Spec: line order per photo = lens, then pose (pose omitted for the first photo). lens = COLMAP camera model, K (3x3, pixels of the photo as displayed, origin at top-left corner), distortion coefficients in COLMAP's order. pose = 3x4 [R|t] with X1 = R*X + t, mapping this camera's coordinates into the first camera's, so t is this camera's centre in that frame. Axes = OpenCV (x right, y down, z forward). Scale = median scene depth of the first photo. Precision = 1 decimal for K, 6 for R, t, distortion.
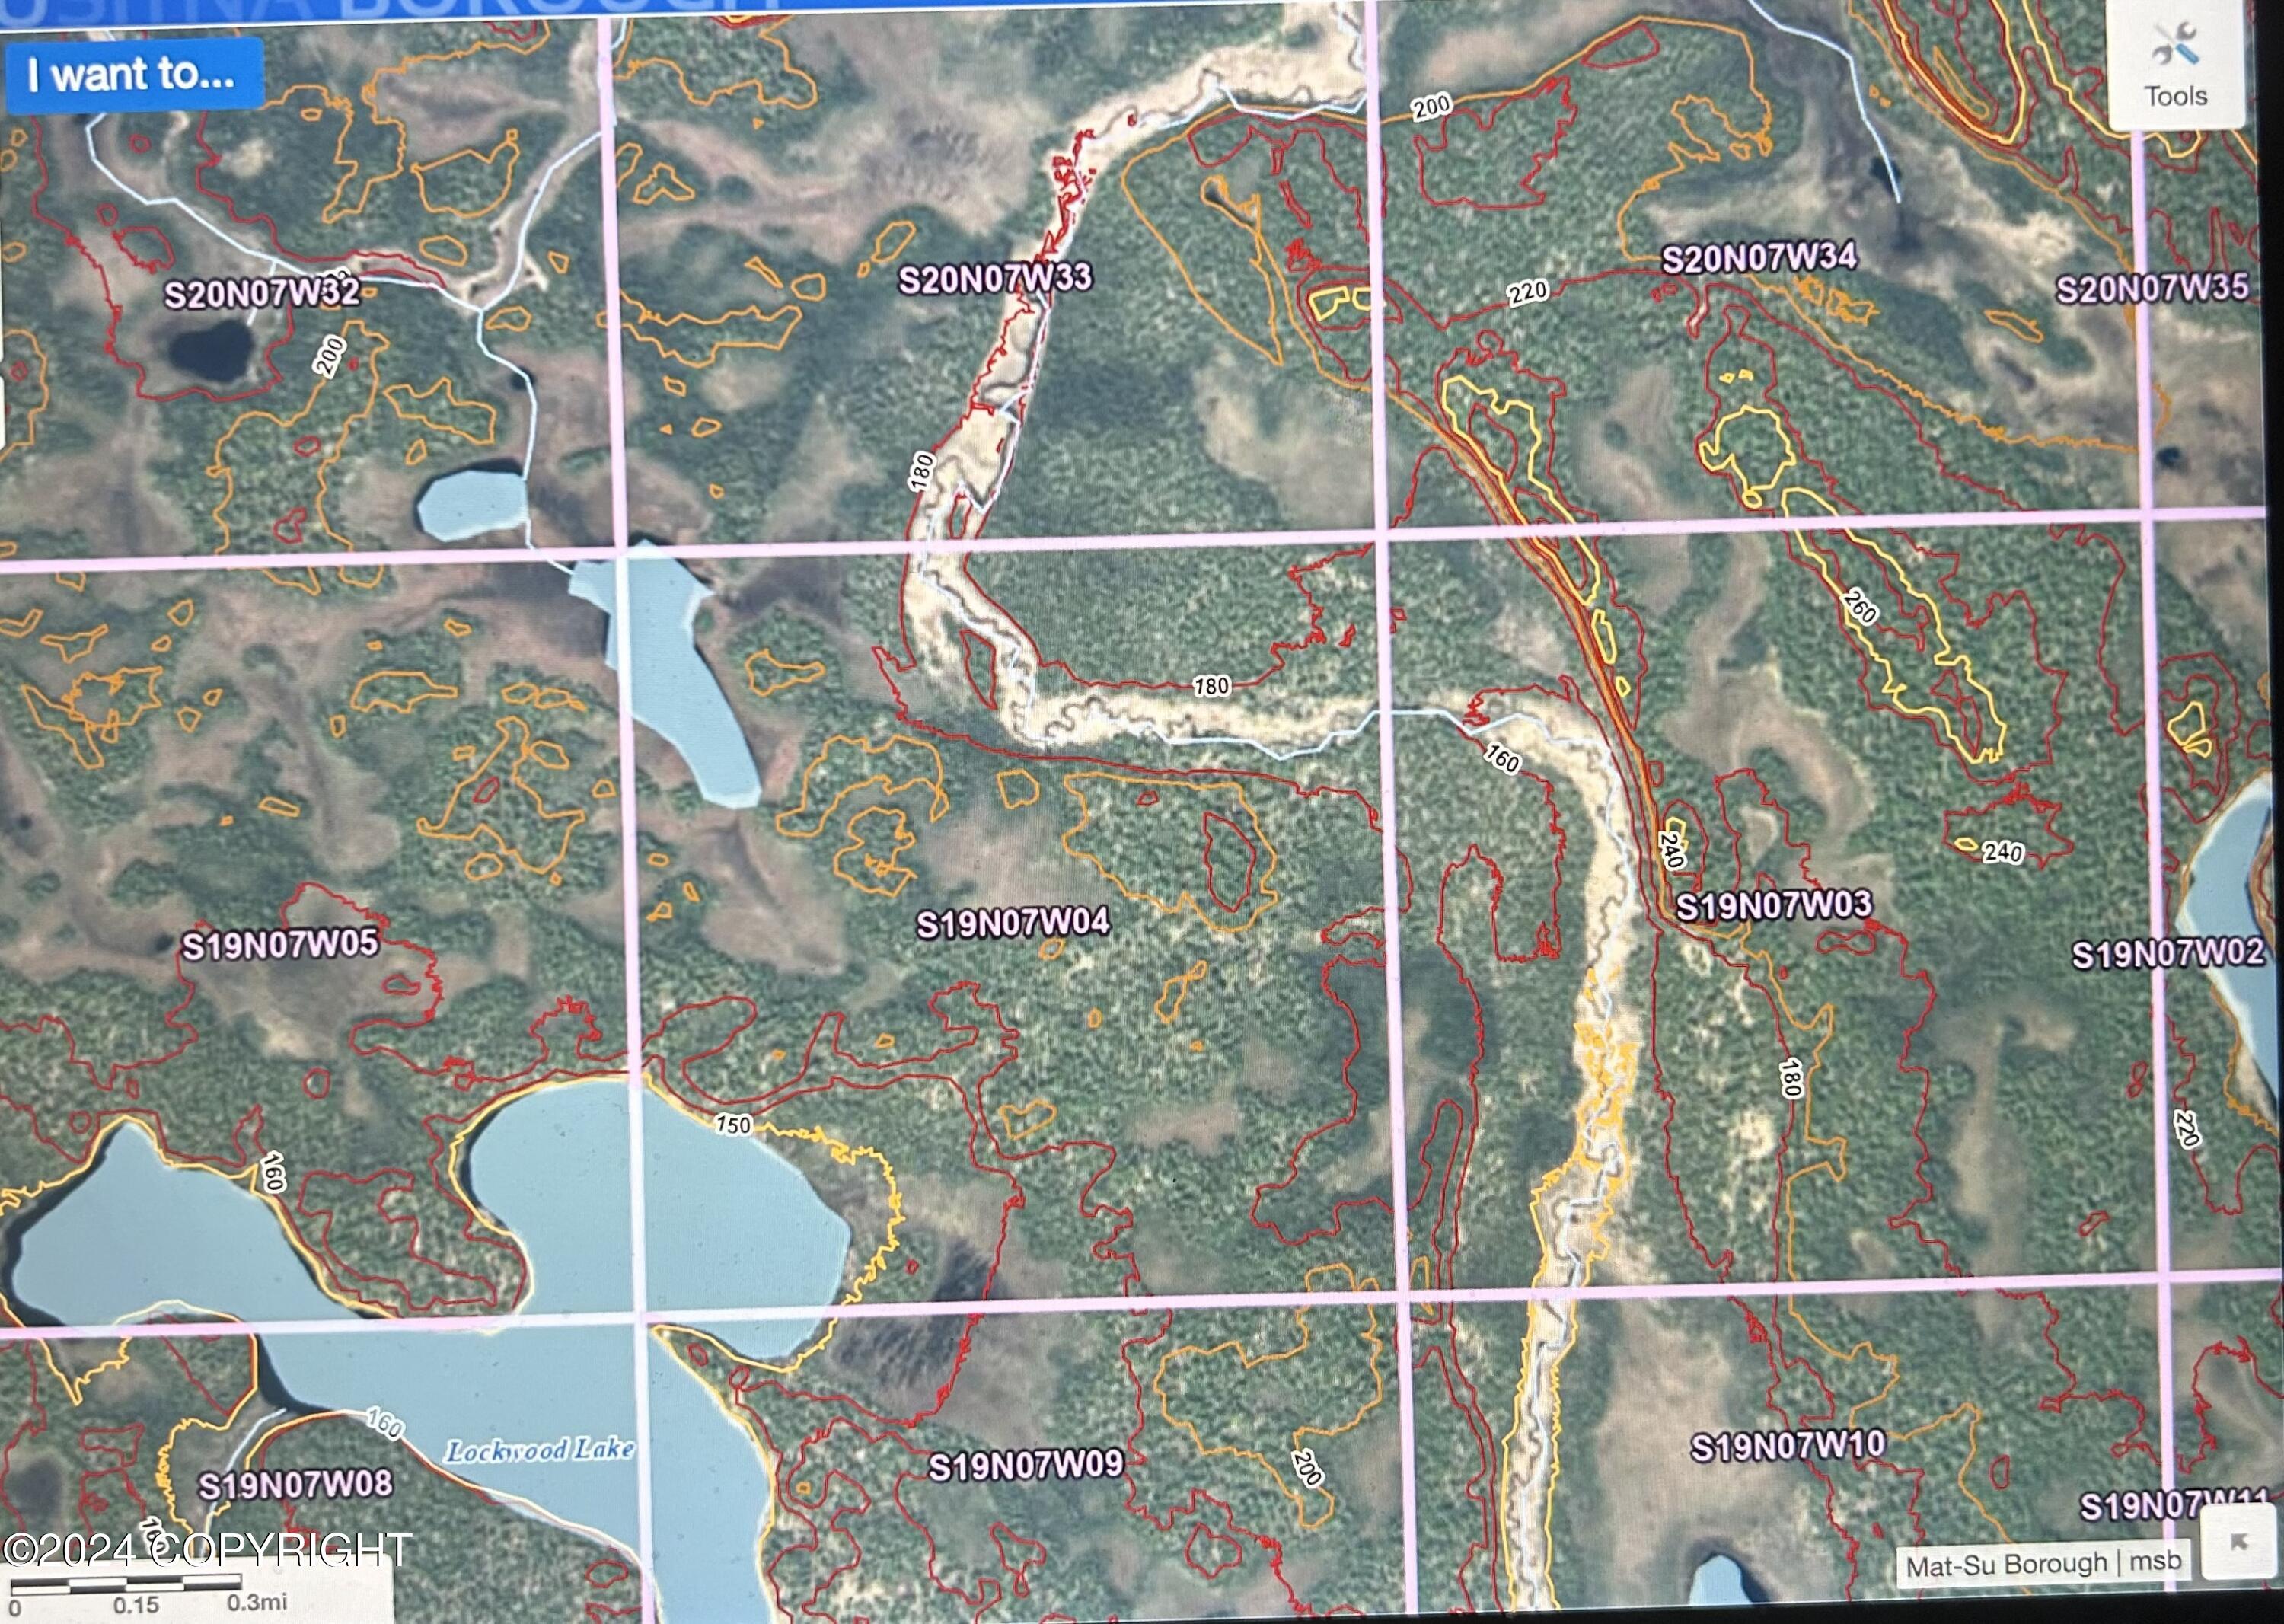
lens RADIAL K [[3465.5, 0, 1056.8], [0, 3465.5, 816.3], [0, 0, 1]] dist [-0.001043, -0.005541]
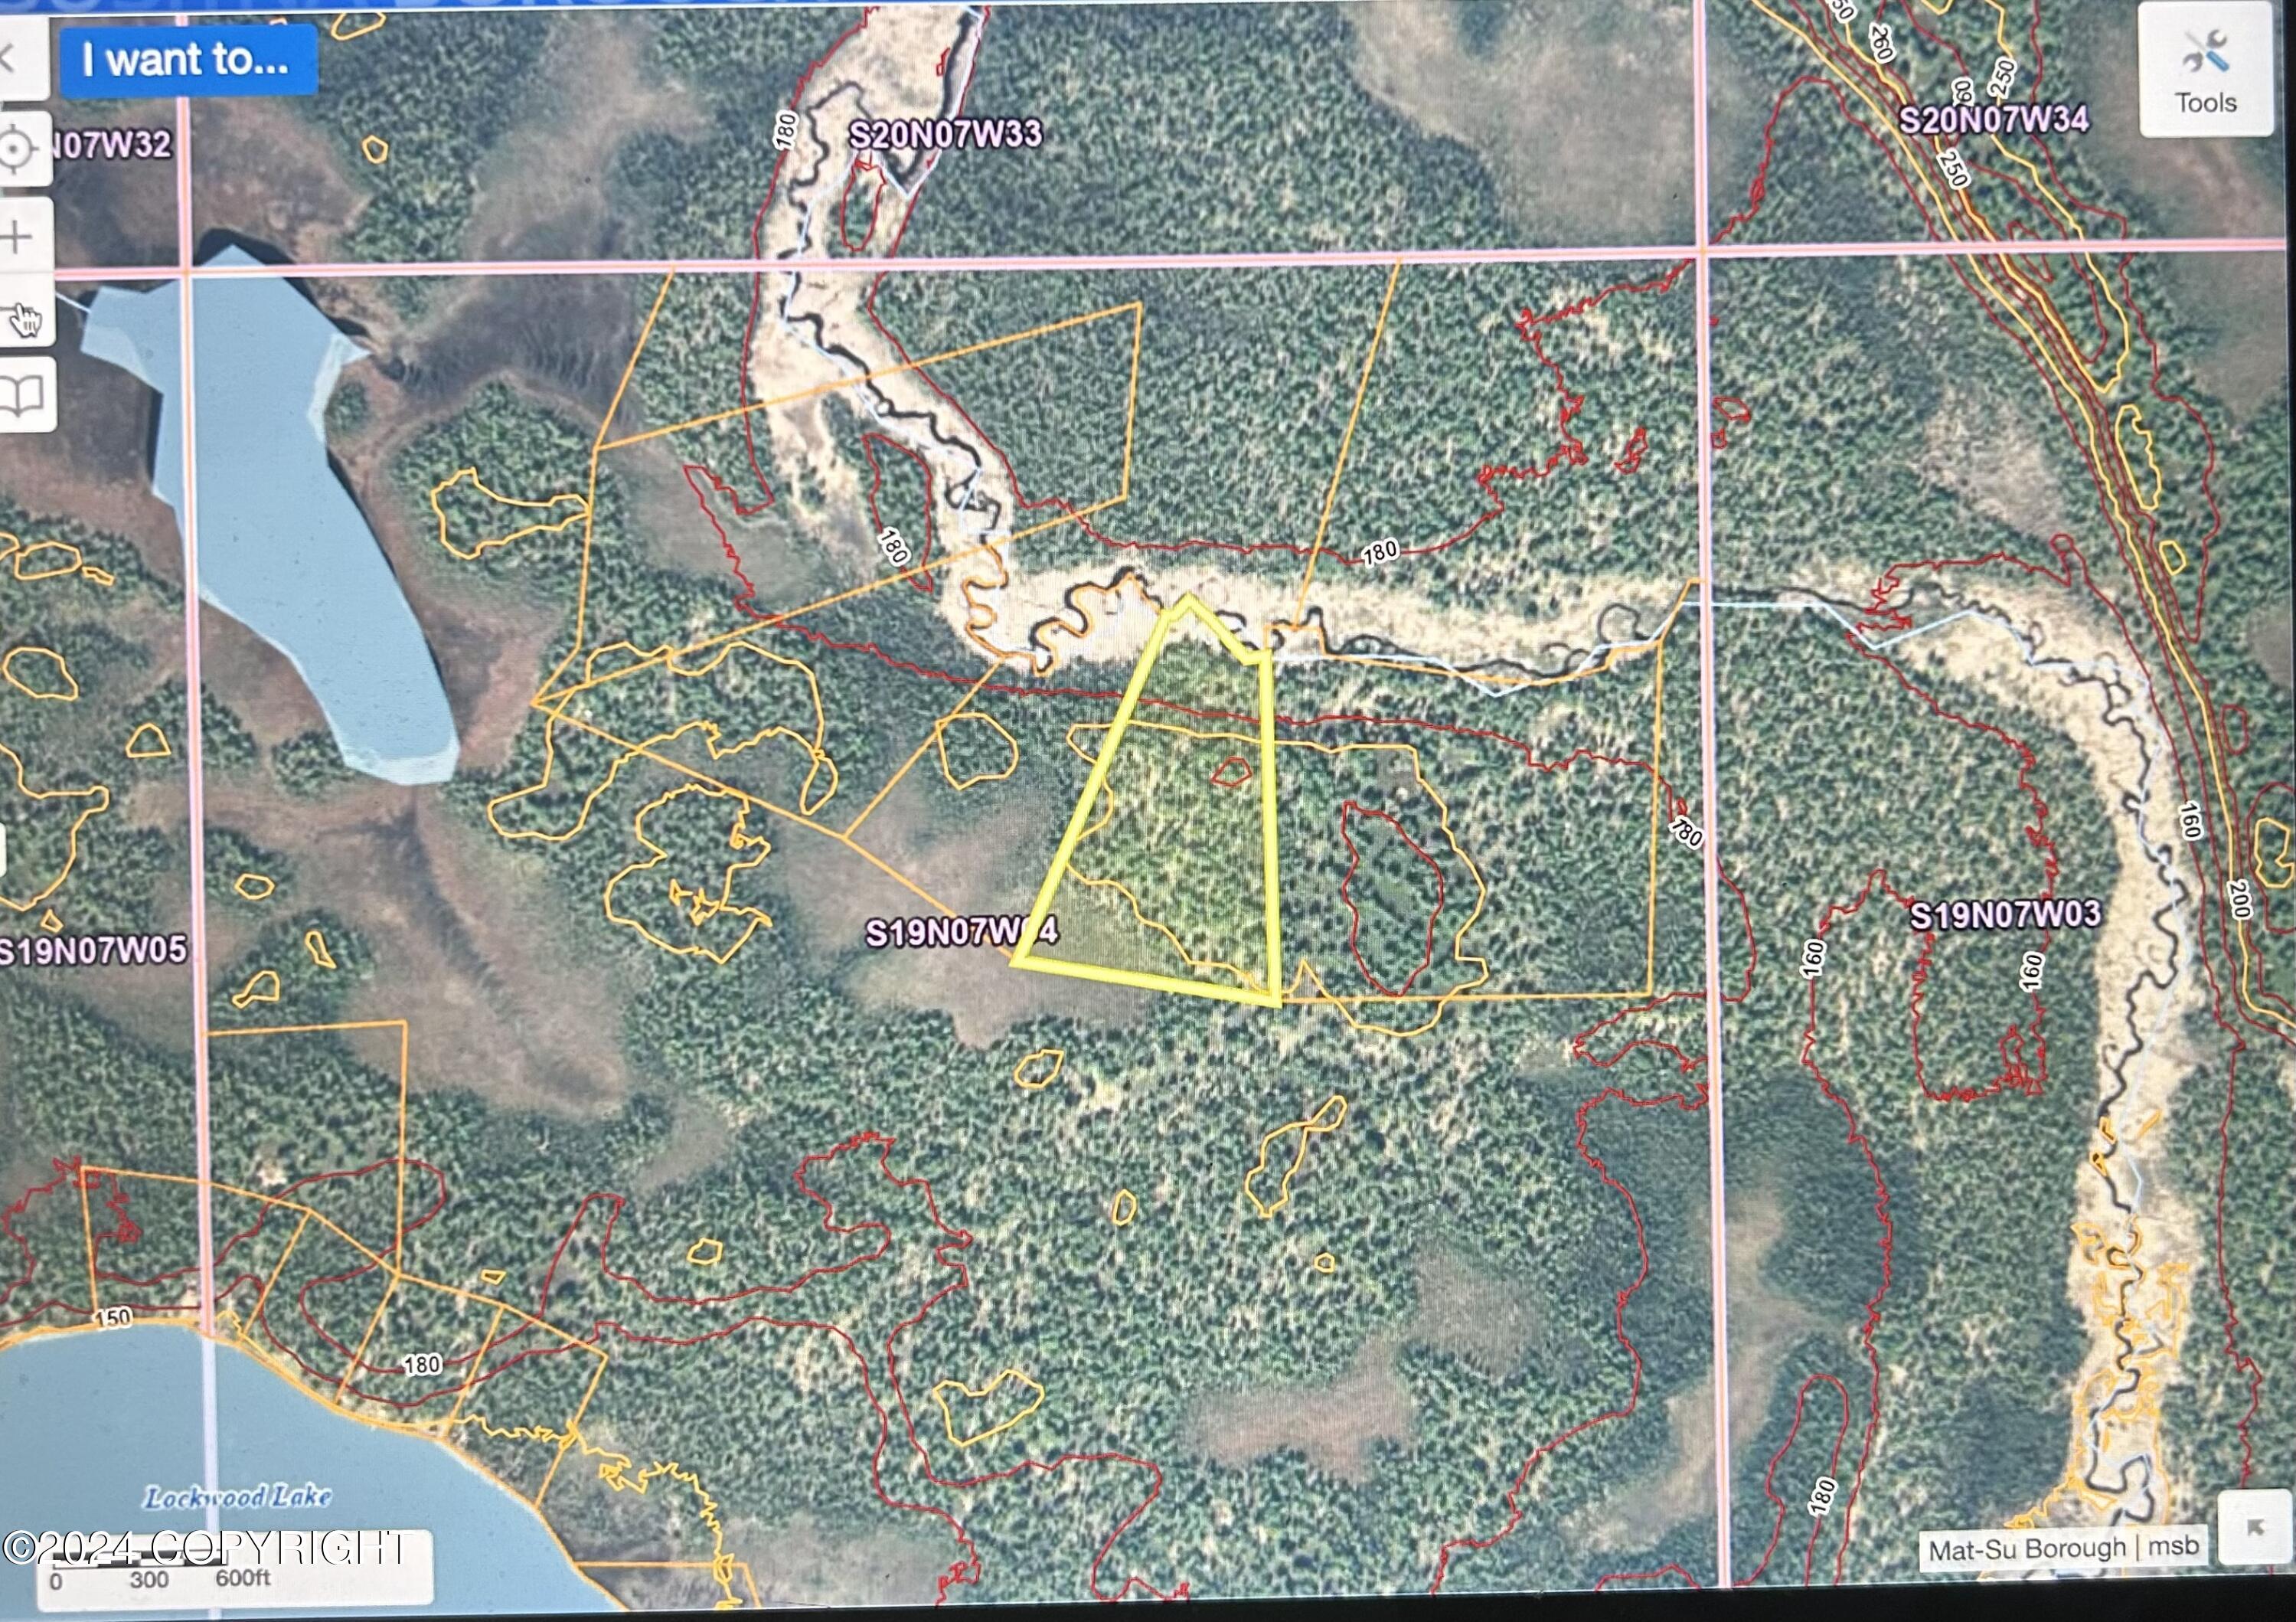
lens RADIAL K [[3484.2, 0, 1062.3], [0, 3484.2, 815.3], [0, 0, 1]] dist [-0.001043, -0.005541]
pose [[0.999920, 0.008038, -0.009773, 0.006601], [-0.008005, 0.999962, 0.003421, -0.000305], [0.009800, -0.003343, 0.999946, 0.495747]]
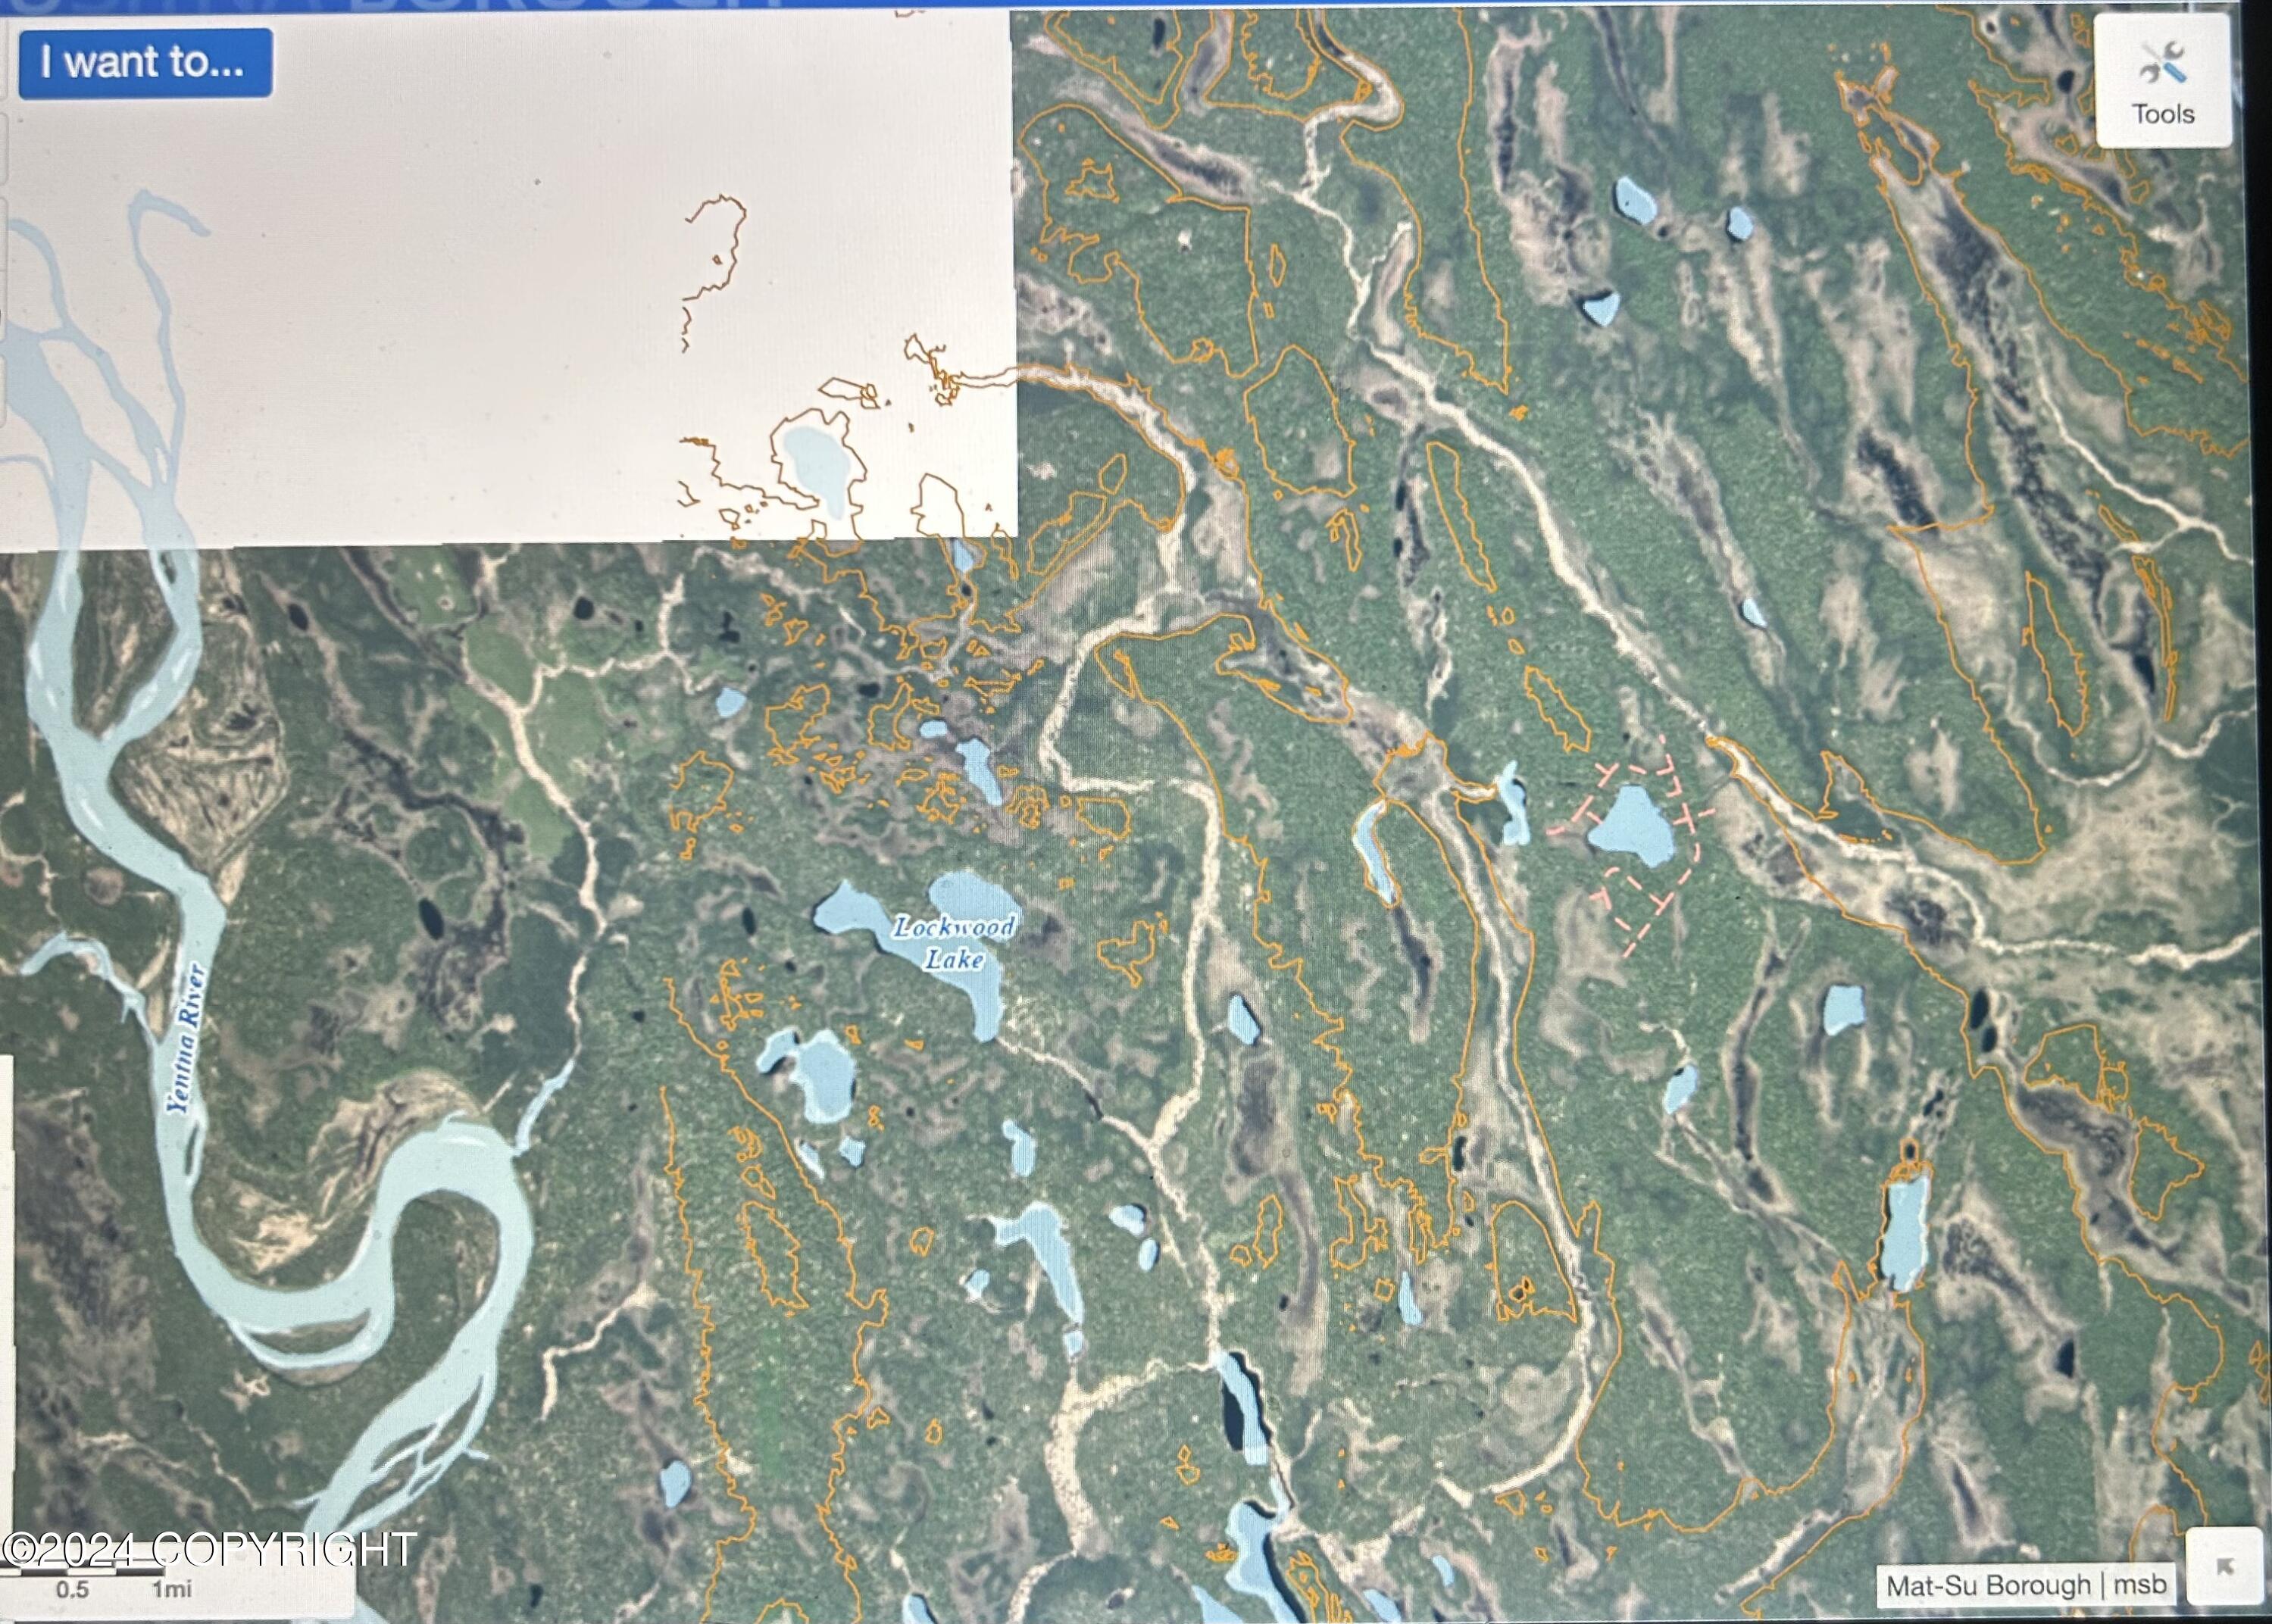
lens RADIAL K [[3562.9, 0, 1134.2], [0, 3562.9, 663.8], [0, 0, 1]] dist [0.326039, -1.365306]
pose [[0.999493, 0.018655, 0.025785, -0.041440], [-0.017602, 0.999026, -0.040469, -0.001300], [-0.026514, 0.039994, 0.998848, -3.126218]]
